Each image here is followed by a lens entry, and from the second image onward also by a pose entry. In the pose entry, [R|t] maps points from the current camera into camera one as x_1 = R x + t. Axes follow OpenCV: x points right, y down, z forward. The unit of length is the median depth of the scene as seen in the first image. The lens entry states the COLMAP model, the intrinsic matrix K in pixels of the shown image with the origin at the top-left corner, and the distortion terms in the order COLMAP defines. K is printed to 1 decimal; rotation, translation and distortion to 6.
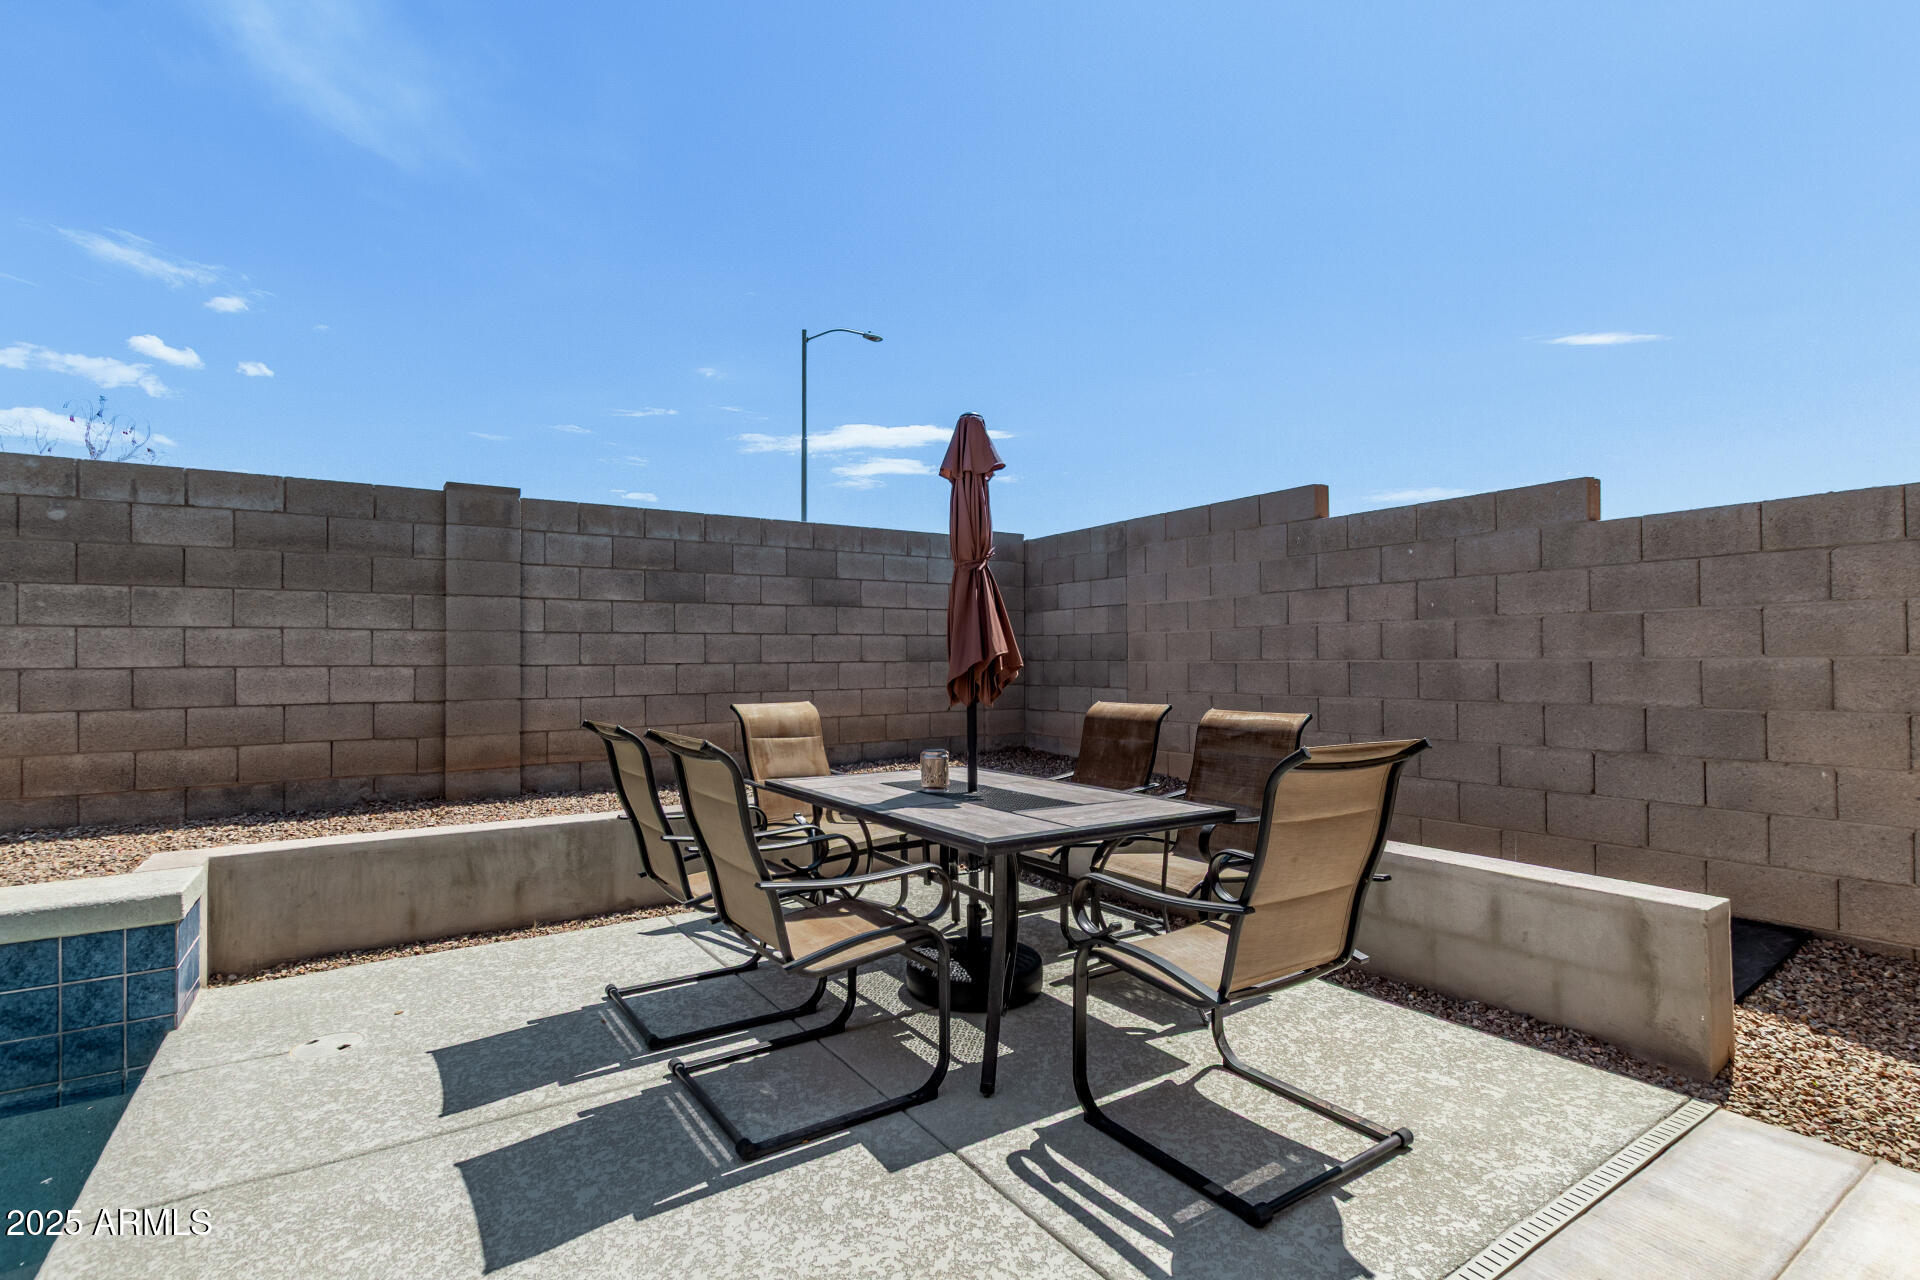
lens RADIAL K [[903.7, 0, 969.2], [0, 903.7, 637.5], [0, 0, 1]] dist [0.012026, -0.000009]
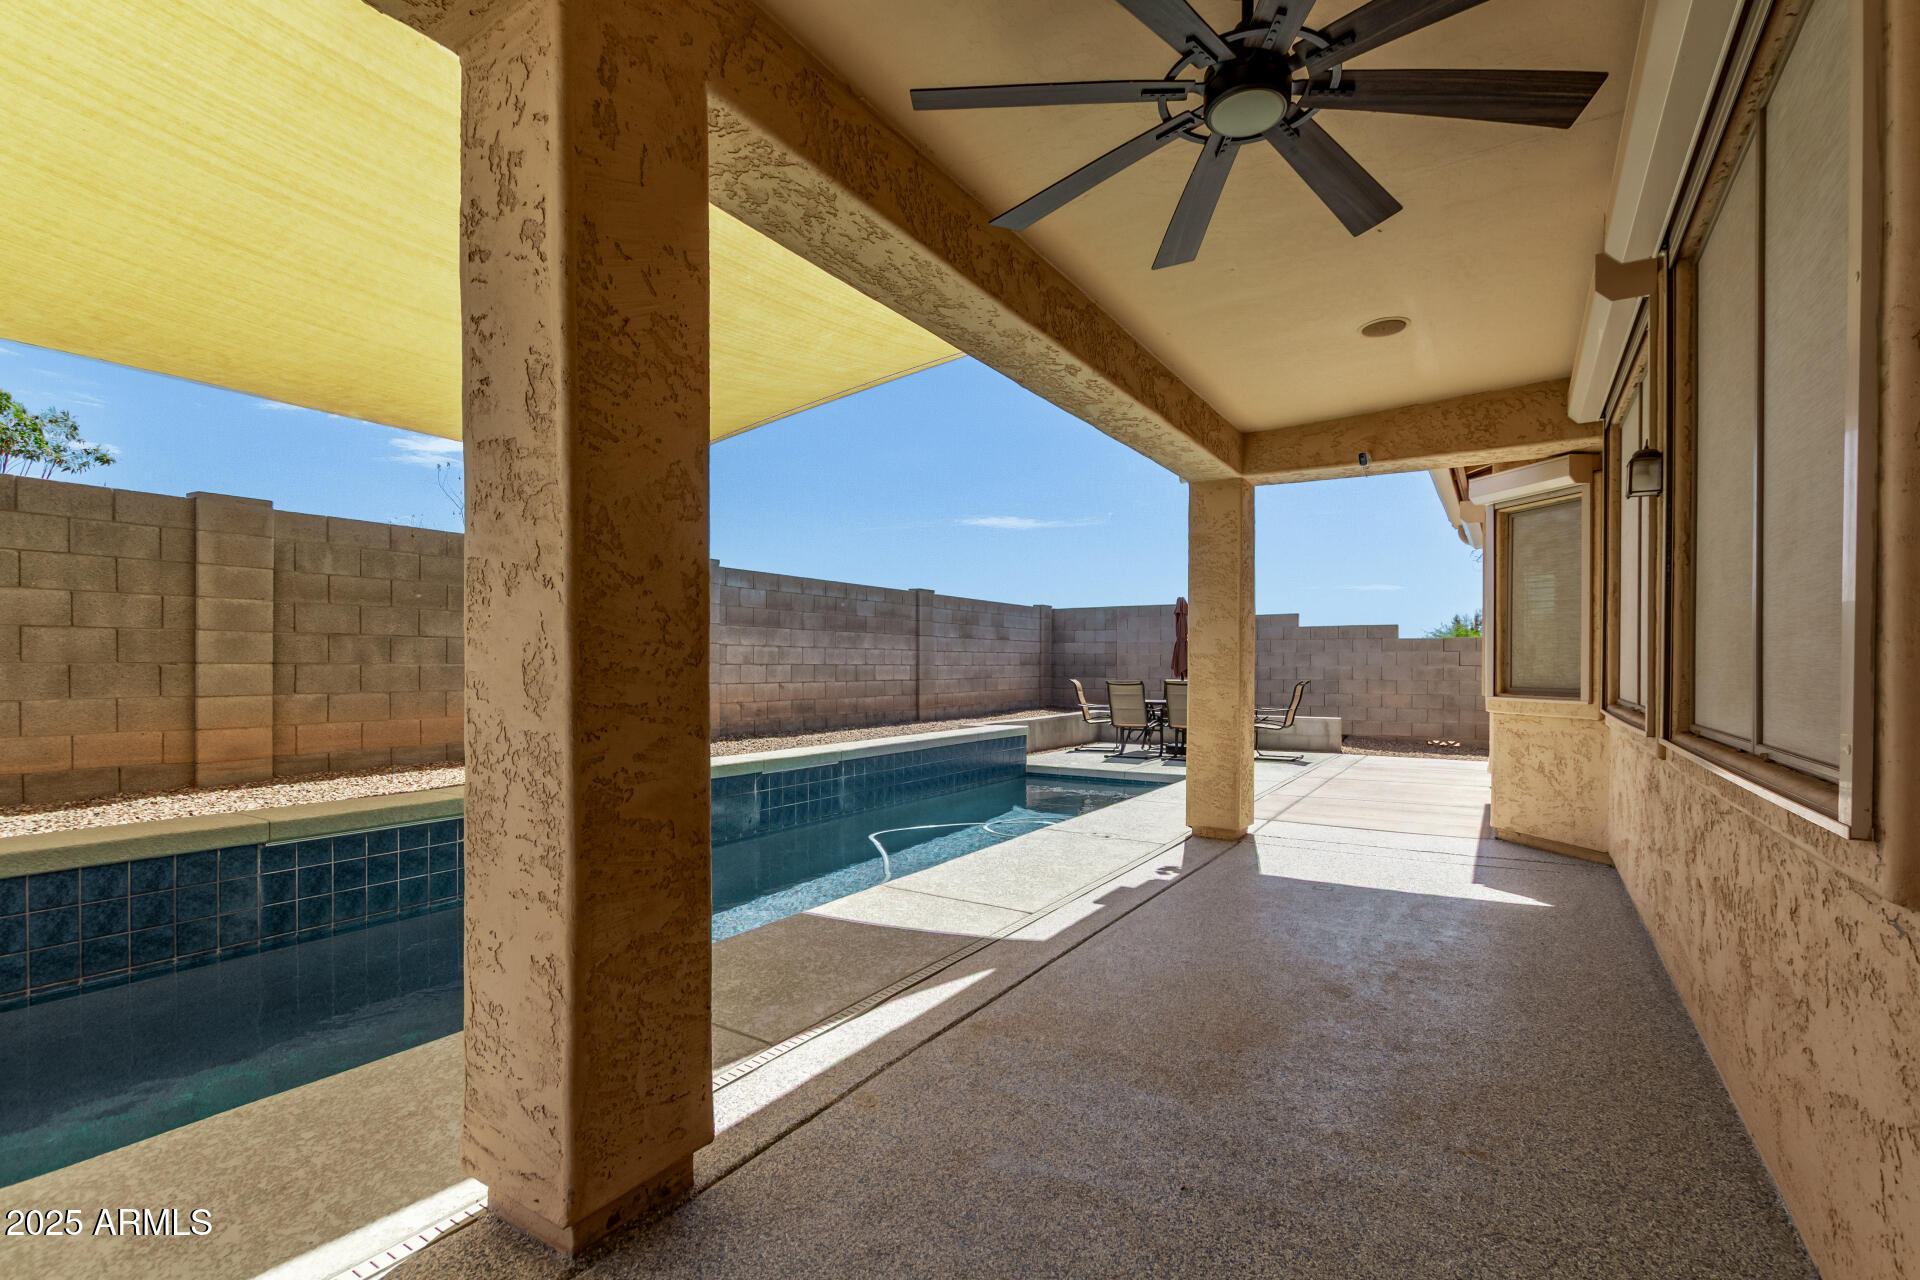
lens RADIAL K [[886.0, 0, 975.7], [0, 886.0, 653.8], [0, 0, 1]] dist [0.005136, 0.000458]
pose [[0.904567, 0.014674, 0.426080, -1.442221], [-0.019776, 0.999776, 0.007553, -0.019628], [-0.425874, -0.015259, 0.904654, -1.186083]]
